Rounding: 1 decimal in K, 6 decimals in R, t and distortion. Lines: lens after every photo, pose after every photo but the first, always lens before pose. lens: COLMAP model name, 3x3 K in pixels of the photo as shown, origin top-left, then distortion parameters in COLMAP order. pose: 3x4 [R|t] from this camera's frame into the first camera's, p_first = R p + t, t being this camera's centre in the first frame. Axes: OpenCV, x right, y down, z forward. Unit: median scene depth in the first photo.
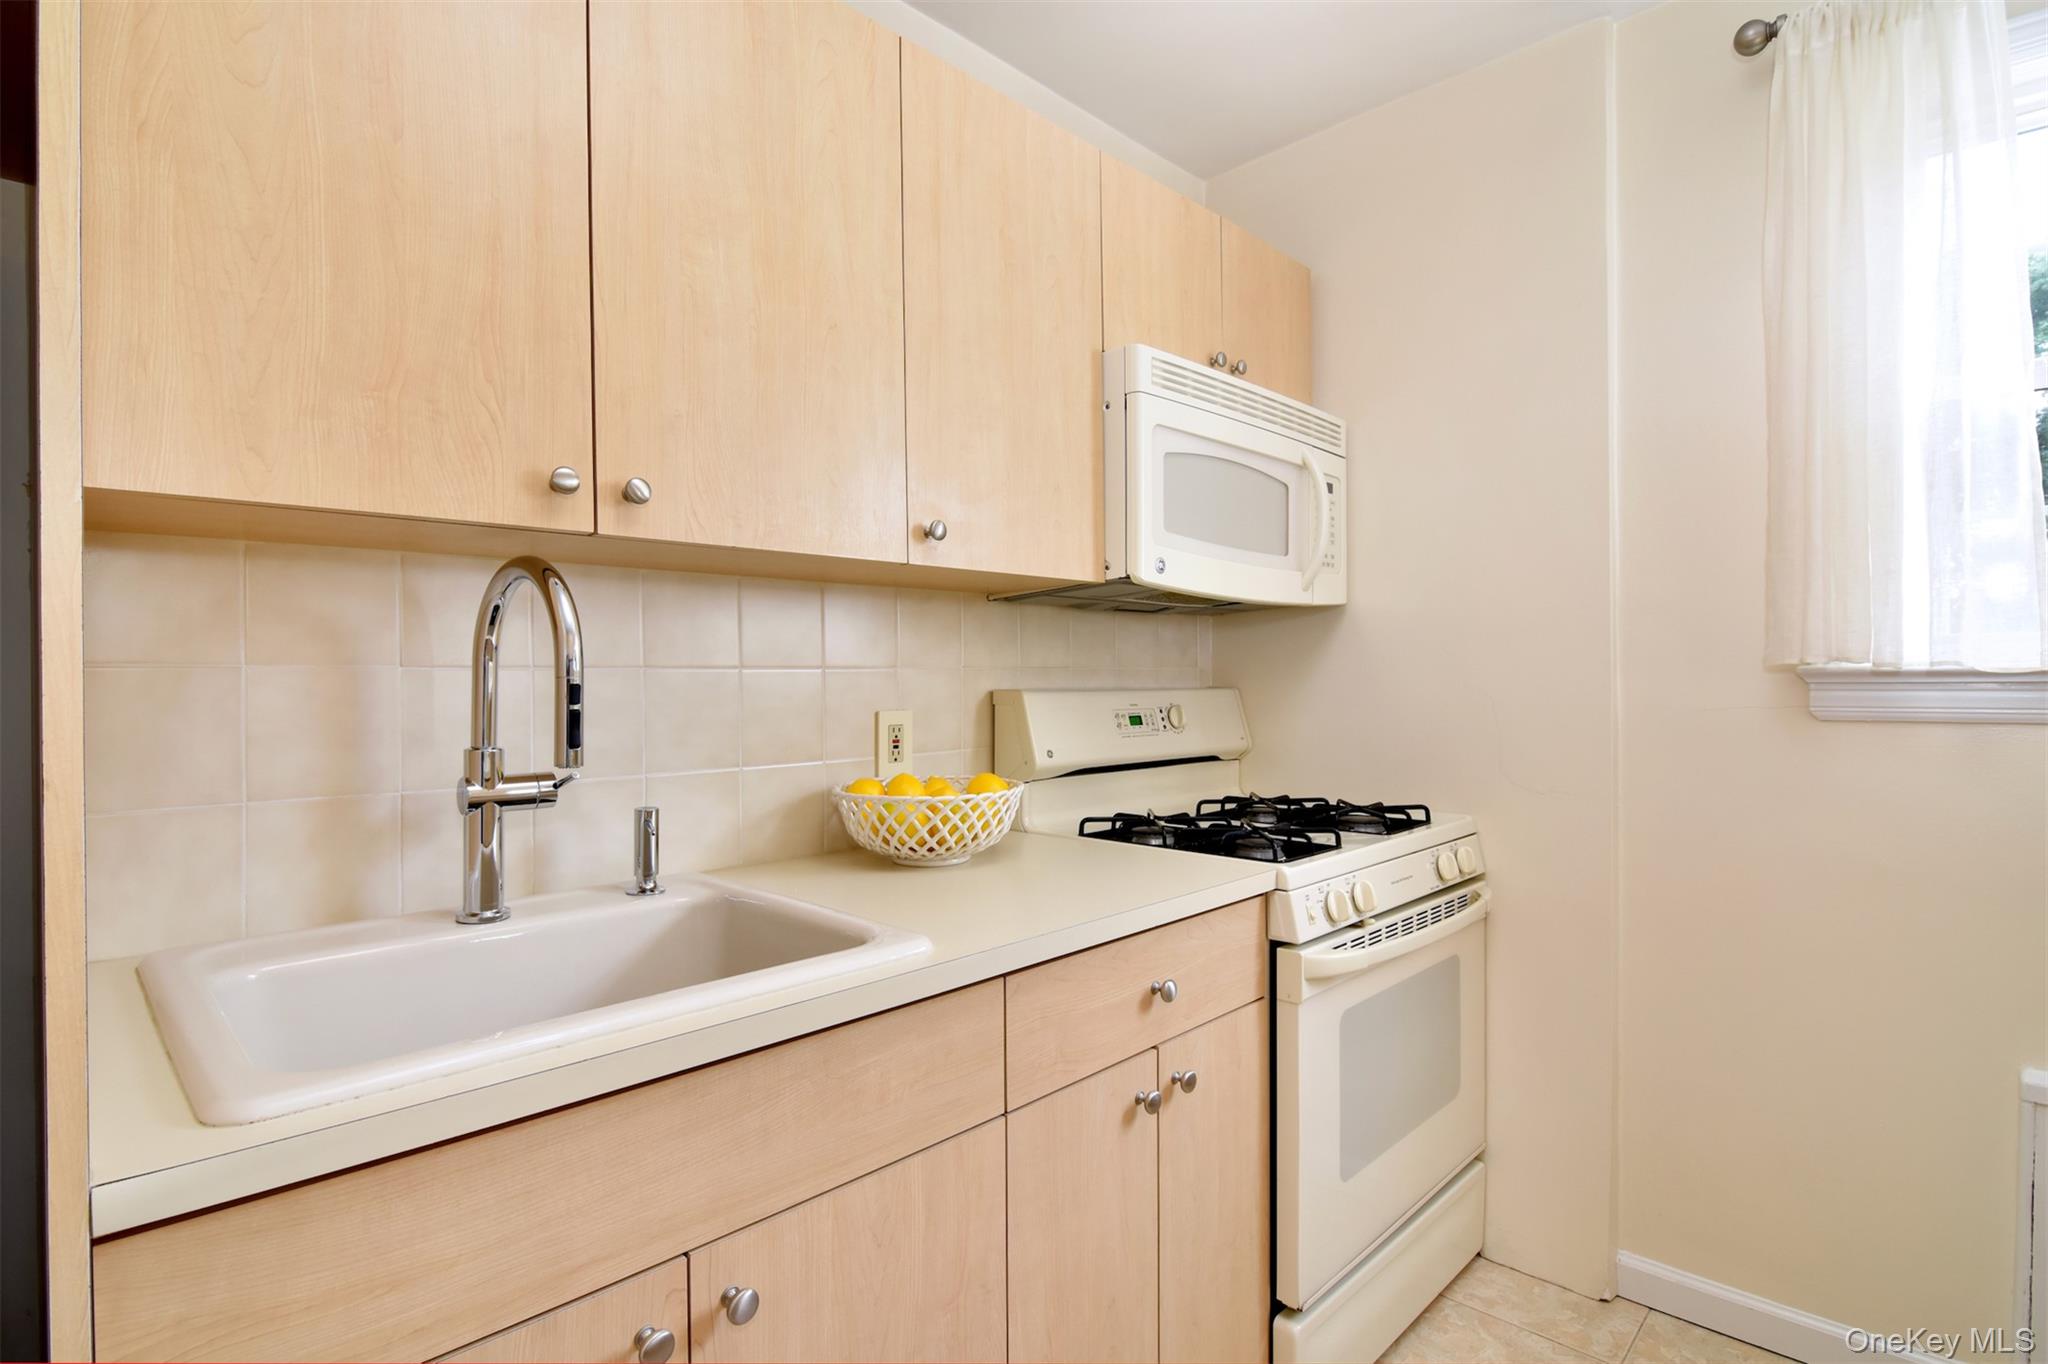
lens RADIAL K [[984.9, 0, 1024.3], [0, 984.9, 678.1], [0, 0, 1]] dist [0.001701, -0.010152]
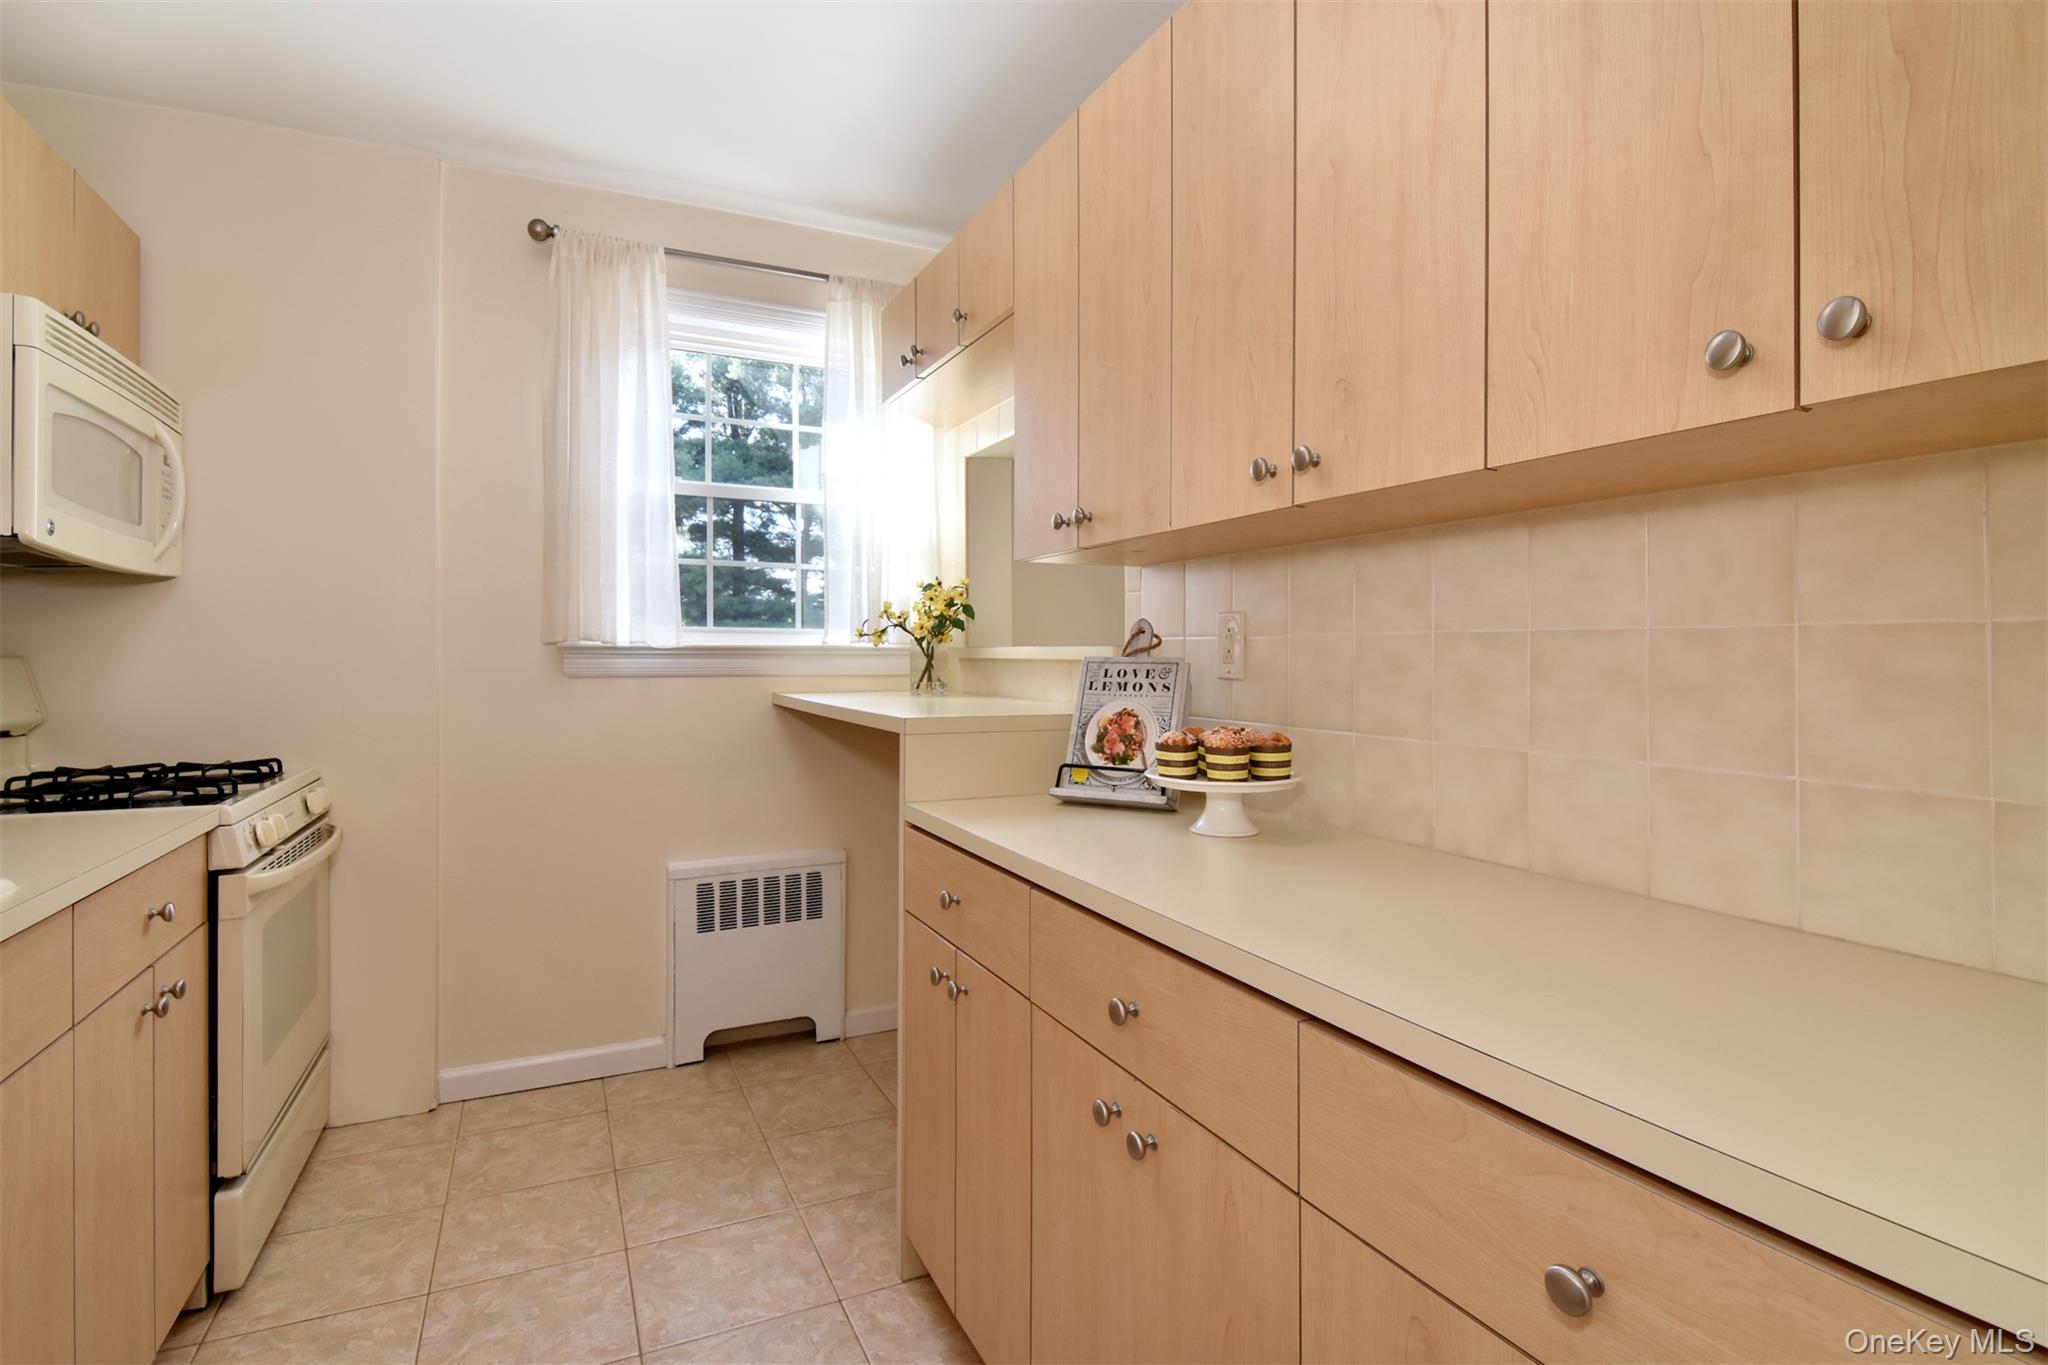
lens RADIAL K [[1056.9, 0, 1074.6], [0, 1056.9, 641.4], [0, 0, 1]] dist [0.002844, -0.014422]
pose [[0.310606, 0.022590, 0.950270, -0.528952], [-0.003729, 0.999739, -0.022547, 0.019326], [-0.950531, 0.003460, 0.310609, -0.294377]]
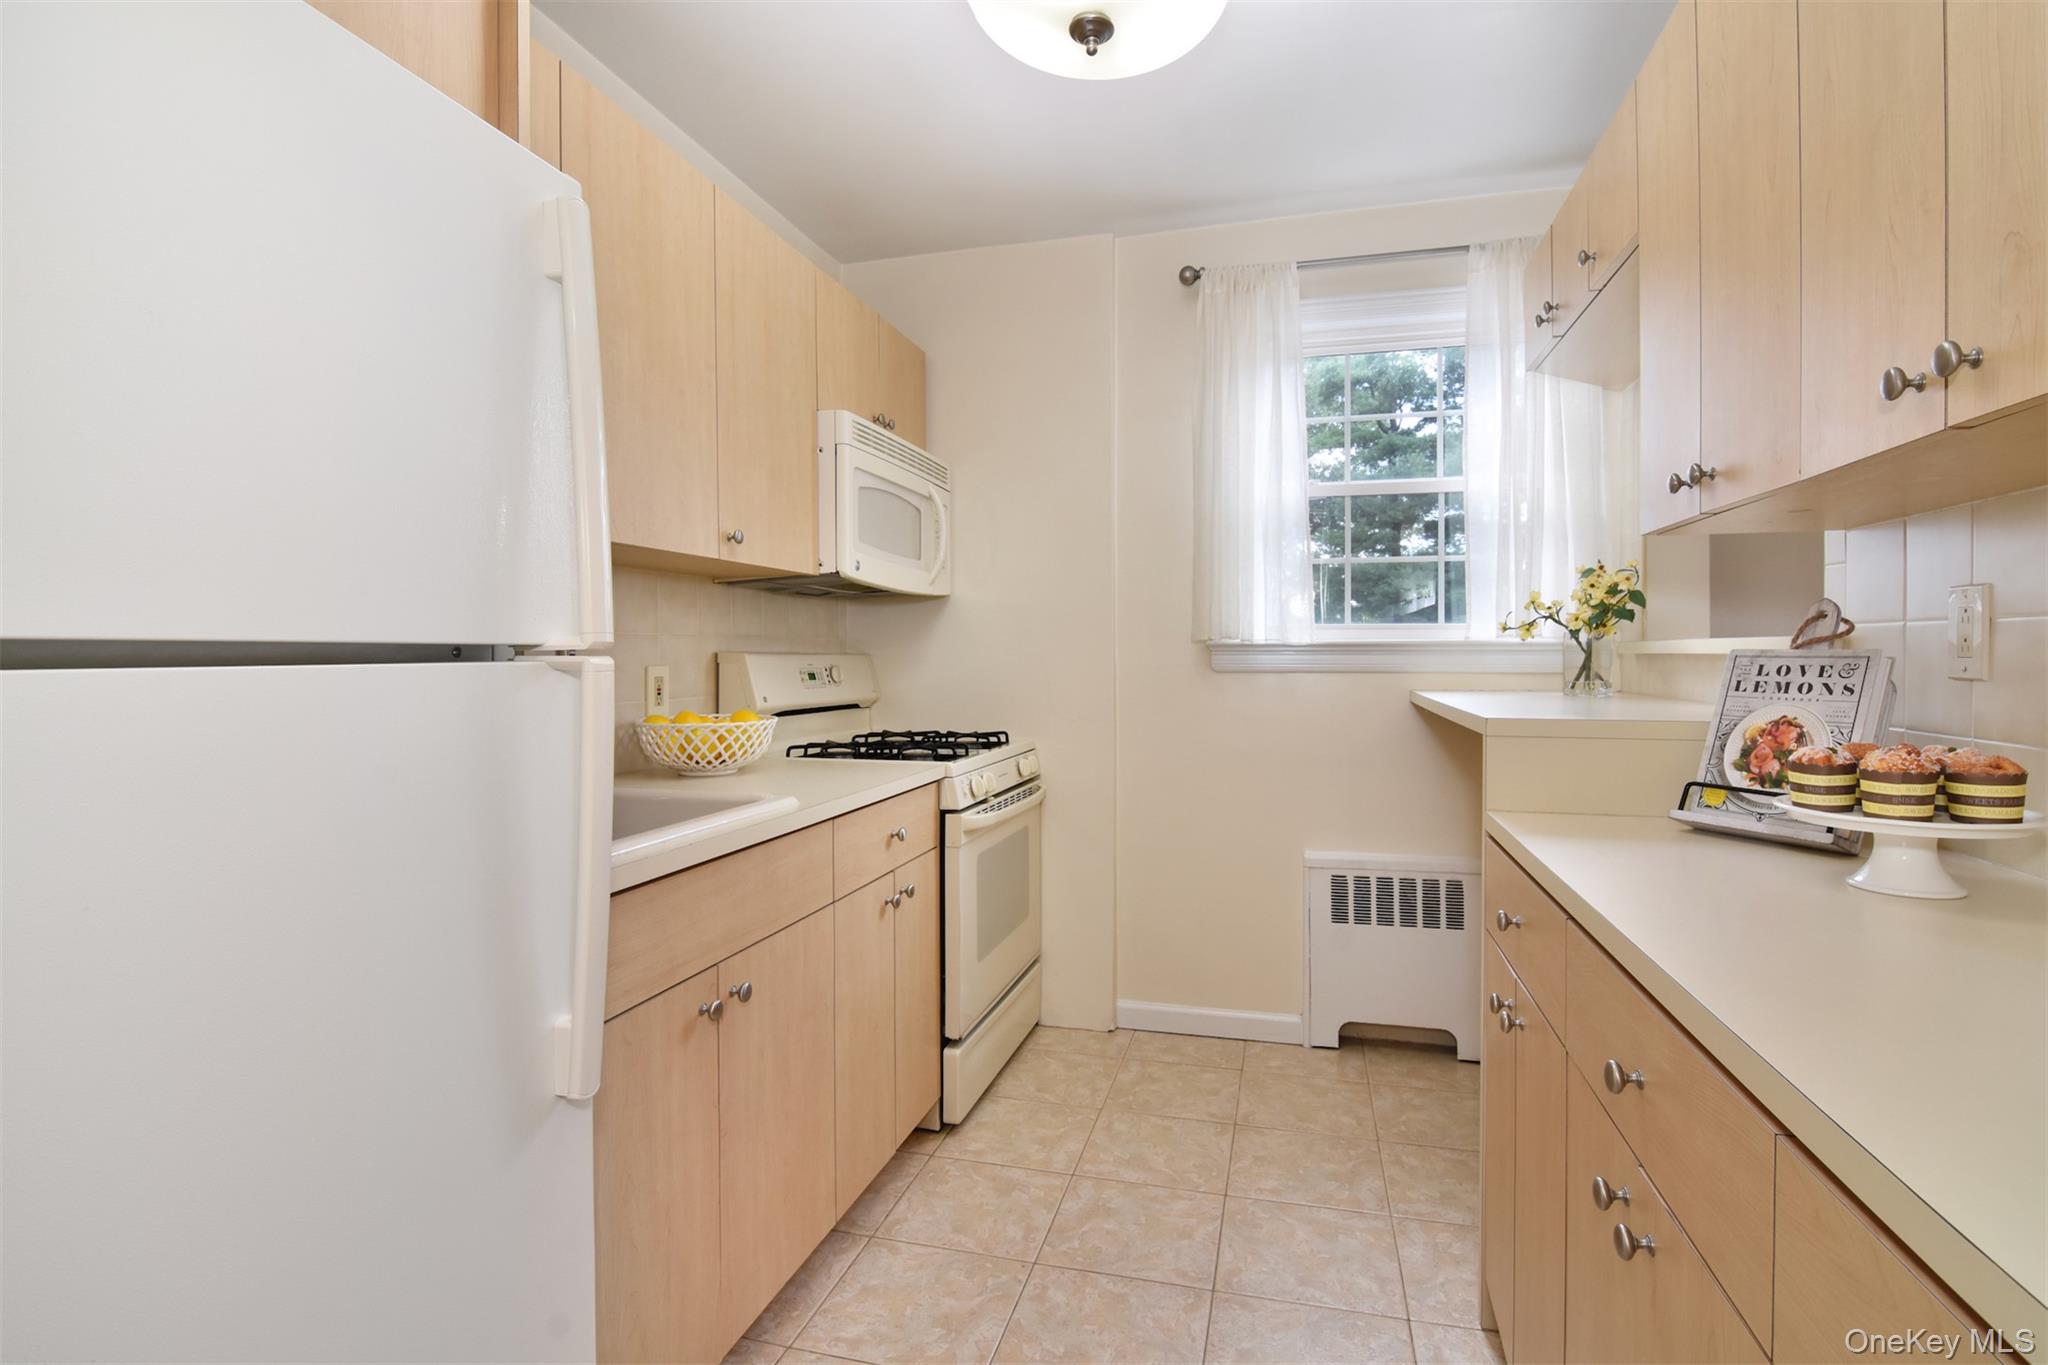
lens RADIAL K [[1056.3, 0, 1006.6], [0, 1056.3, 645.0], [0, 0, 1]] dist [0.001413, -0.026352]
pose [[0.877108, 0.012611, 0.480128, -0.407252], [-0.006165, 0.999868, -0.015000, 0.024168], [-0.480254, 0.010196, 0.877070, -0.456672]]
